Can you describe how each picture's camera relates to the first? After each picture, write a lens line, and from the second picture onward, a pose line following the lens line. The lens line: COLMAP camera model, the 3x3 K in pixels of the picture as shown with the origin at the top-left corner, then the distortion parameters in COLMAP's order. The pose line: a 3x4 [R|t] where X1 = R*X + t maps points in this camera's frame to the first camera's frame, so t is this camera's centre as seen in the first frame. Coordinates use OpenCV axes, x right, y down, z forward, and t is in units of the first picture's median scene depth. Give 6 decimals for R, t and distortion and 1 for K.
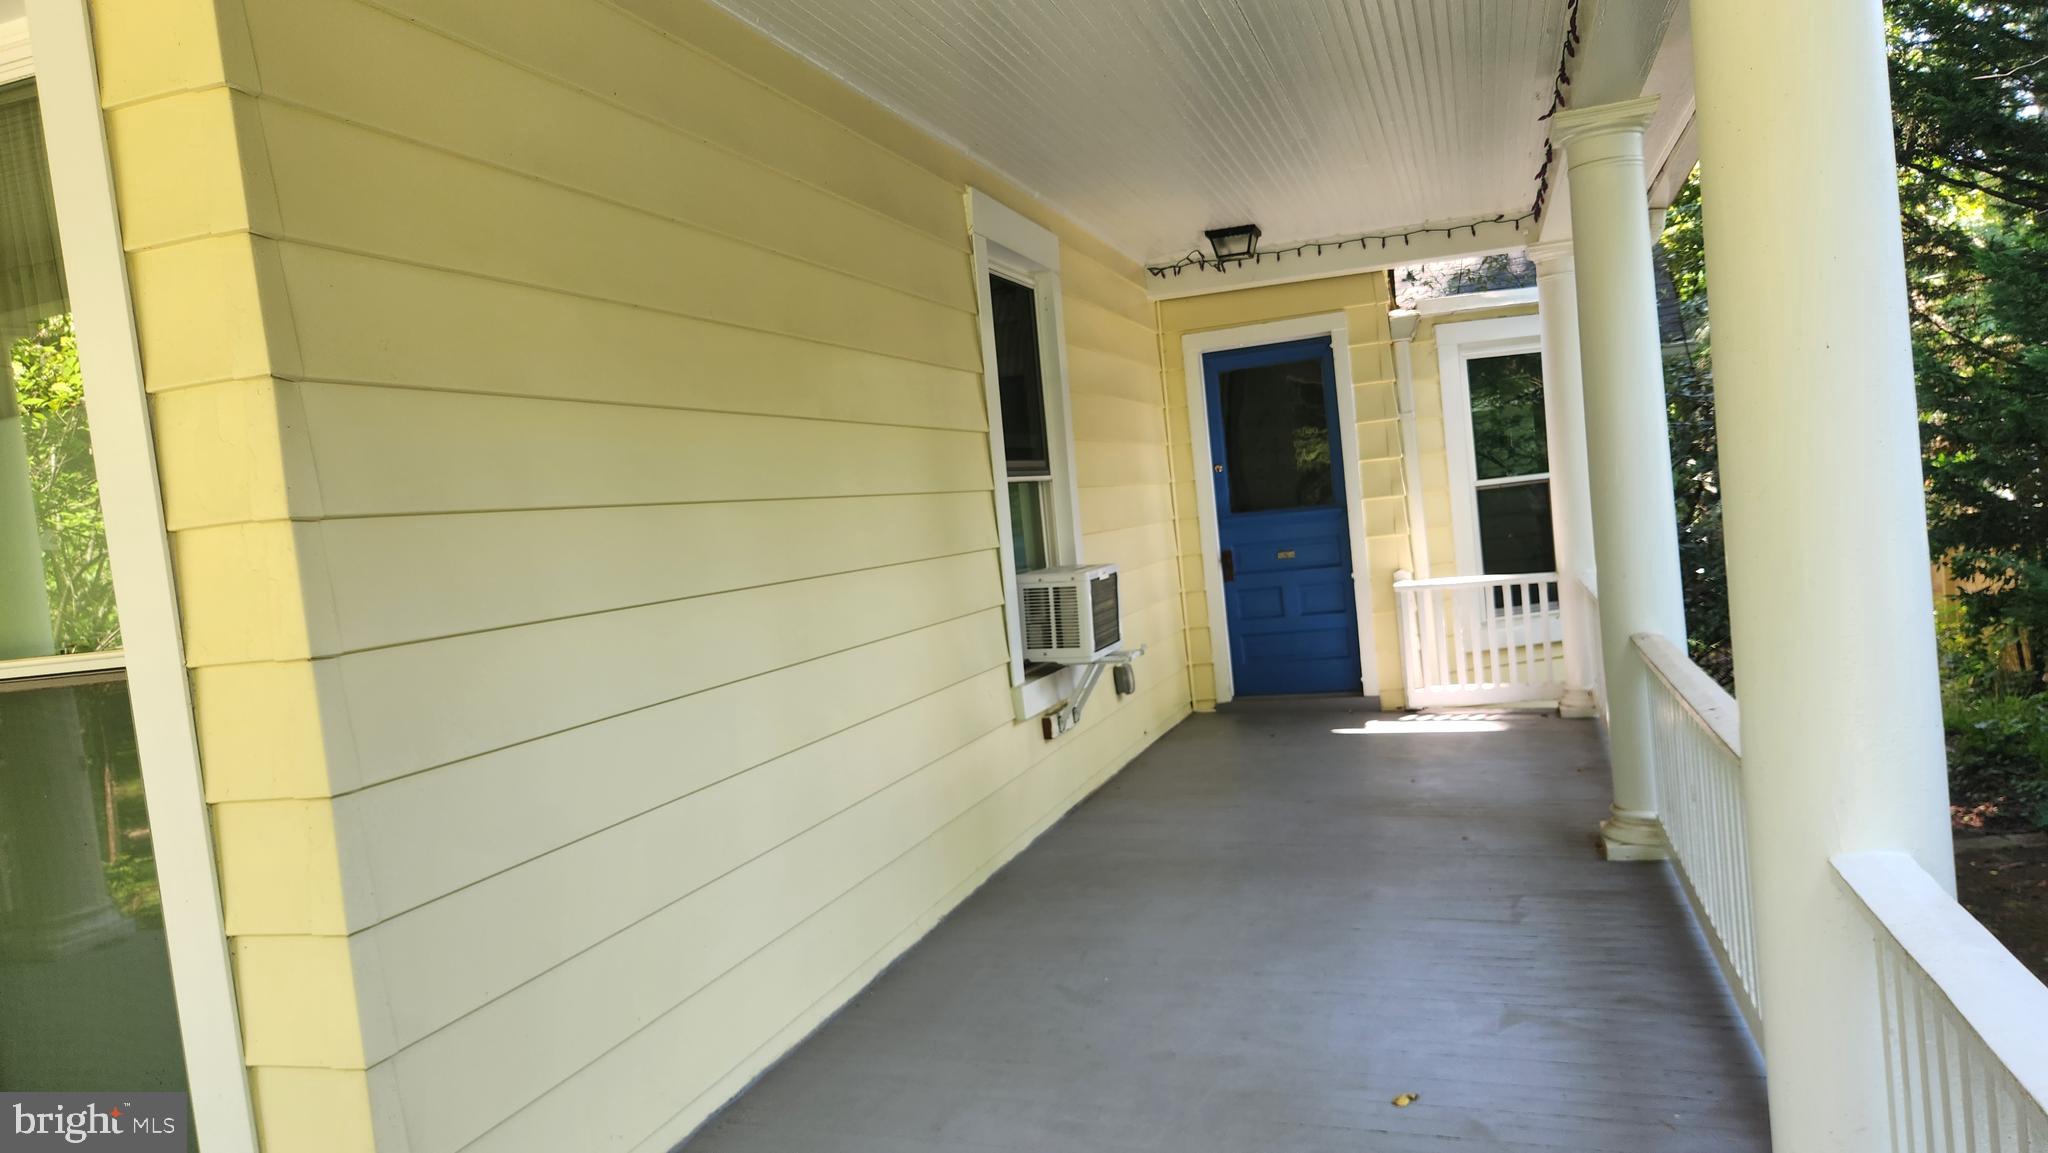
lens RADIAL K [[1372.2, 0, 1045.0], [0, 1372.2, 572.3], [0, 0, 1]] dist [0.084326, -0.101949]
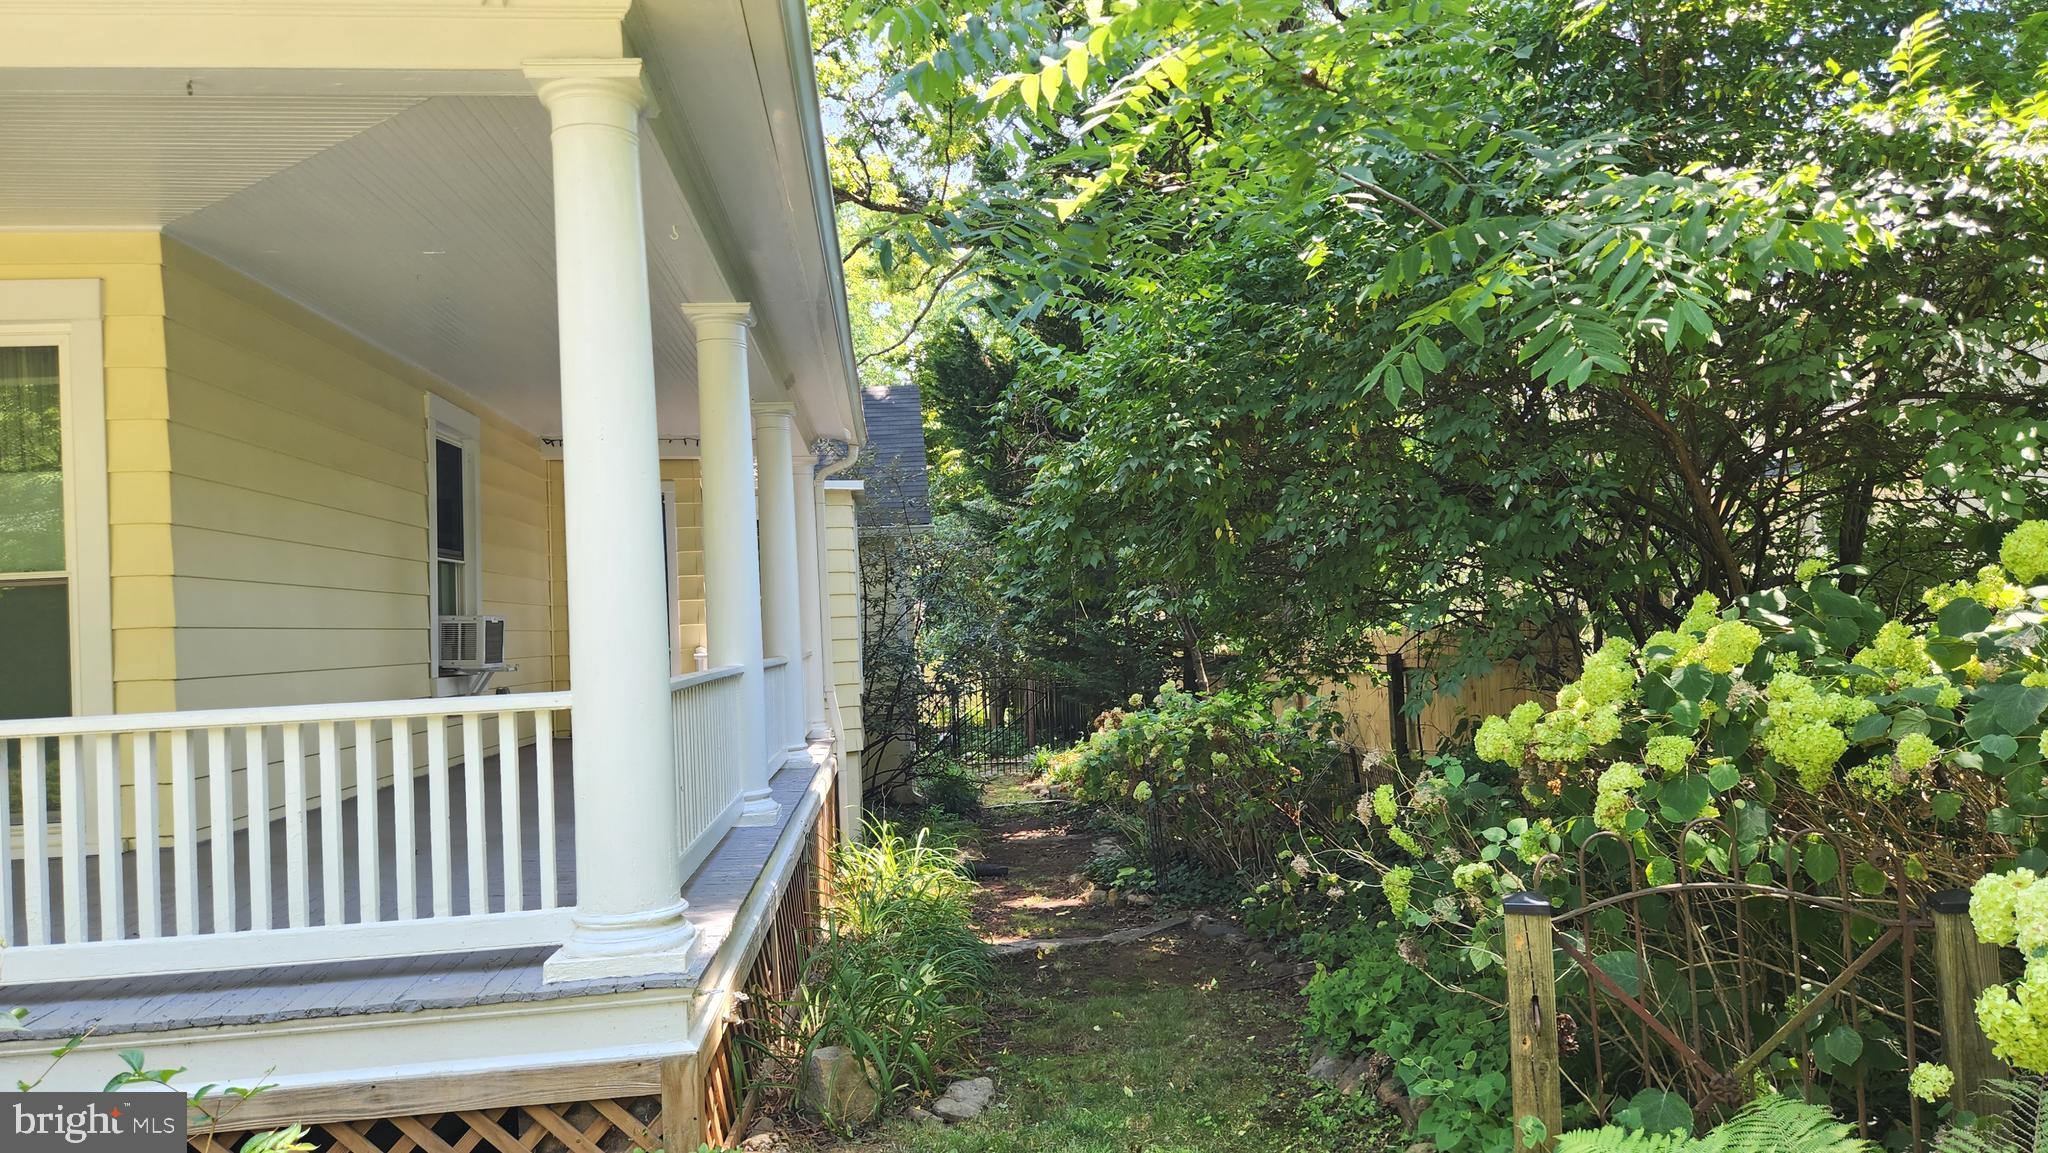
lens RADIAL K [[1372.2, 0, 1045.0], [0, 1372.2, 572.3], [0, 0, 1]] dist [0.084326, -0.101949]
pose [[0.914394, 0.077269, 0.397383, -0.021409], [-0.031647, 0.992255, -0.120118, 0.130033], [-0.403586, 0.097259, 0.909757, -0.857371]]
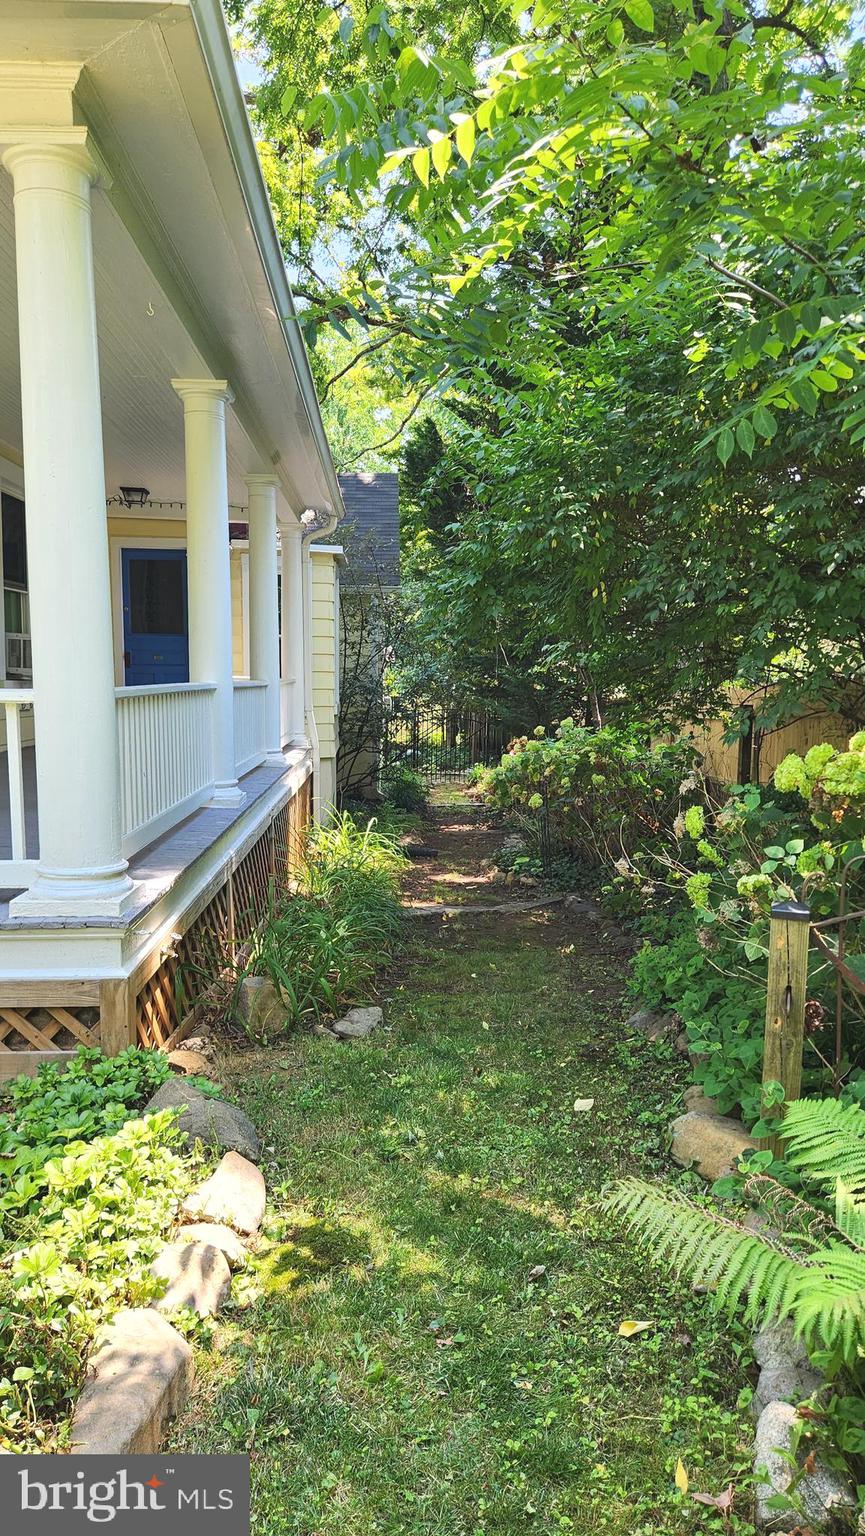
lens RADIAL K [[1029.1, 0, 436.9], [0, 1029.1, 796.5], [0, 0, 1]] dist [0.084326, -0.101949]
pose [[0.931561, 0.071032, 0.356580, 0.046288], [-0.091792, 0.994908, 0.041615, 0.129804], [-0.351808, -0.071498, 0.933338, -0.815219]]
